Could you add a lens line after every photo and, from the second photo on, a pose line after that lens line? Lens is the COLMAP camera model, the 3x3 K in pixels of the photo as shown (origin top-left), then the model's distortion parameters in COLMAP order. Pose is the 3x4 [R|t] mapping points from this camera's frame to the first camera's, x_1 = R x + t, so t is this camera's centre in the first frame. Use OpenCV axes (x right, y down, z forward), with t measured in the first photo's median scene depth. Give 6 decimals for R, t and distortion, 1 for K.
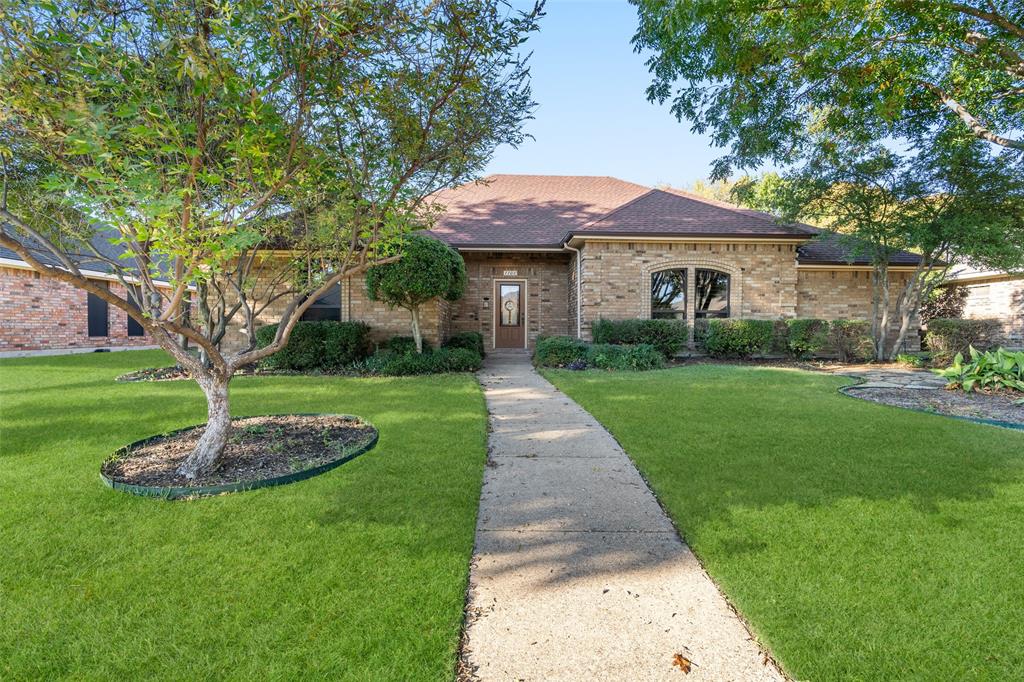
lens RADIAL K [[473.3, 0, 516.9], [0, 473.3, 340.3], [0, 0, 1]] dist [0.000268, 0.000167]
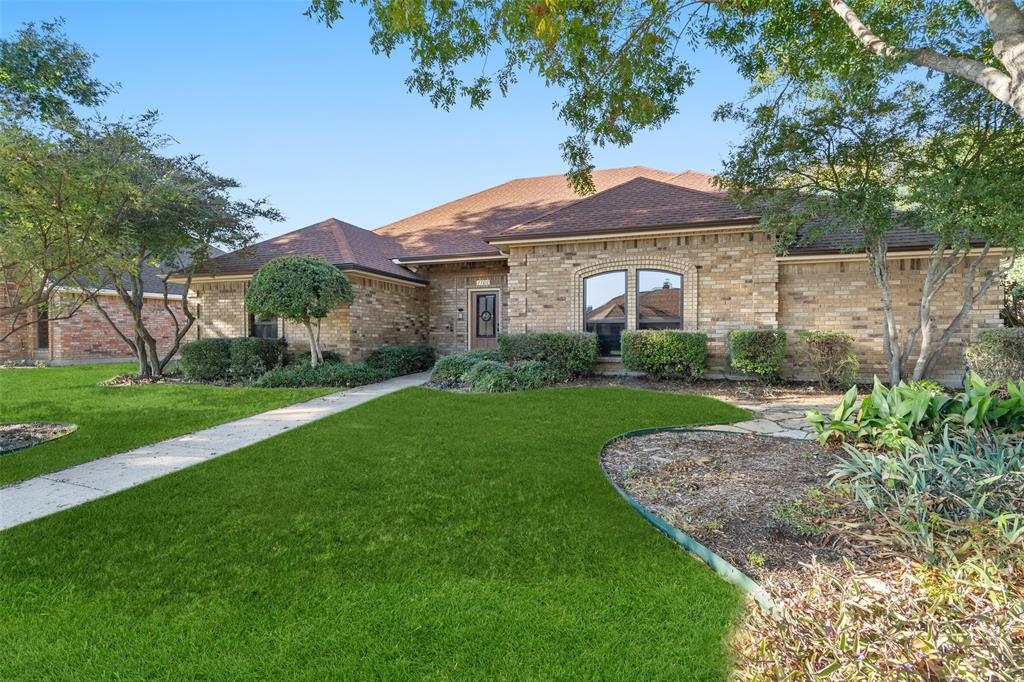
lens RADIAL K [[473.3, 0, 516.9], [0, 473.3, 340.3], [0, 0, 1]] dist [0.000268, 0.000167]
pose [[0.934441, -0.001197, -0.356116, 0.472414], [-0.001293, 0.999976, -0.006753, -0.021200], [0.356116, 0.006771, 0.934417, 0.146568]]
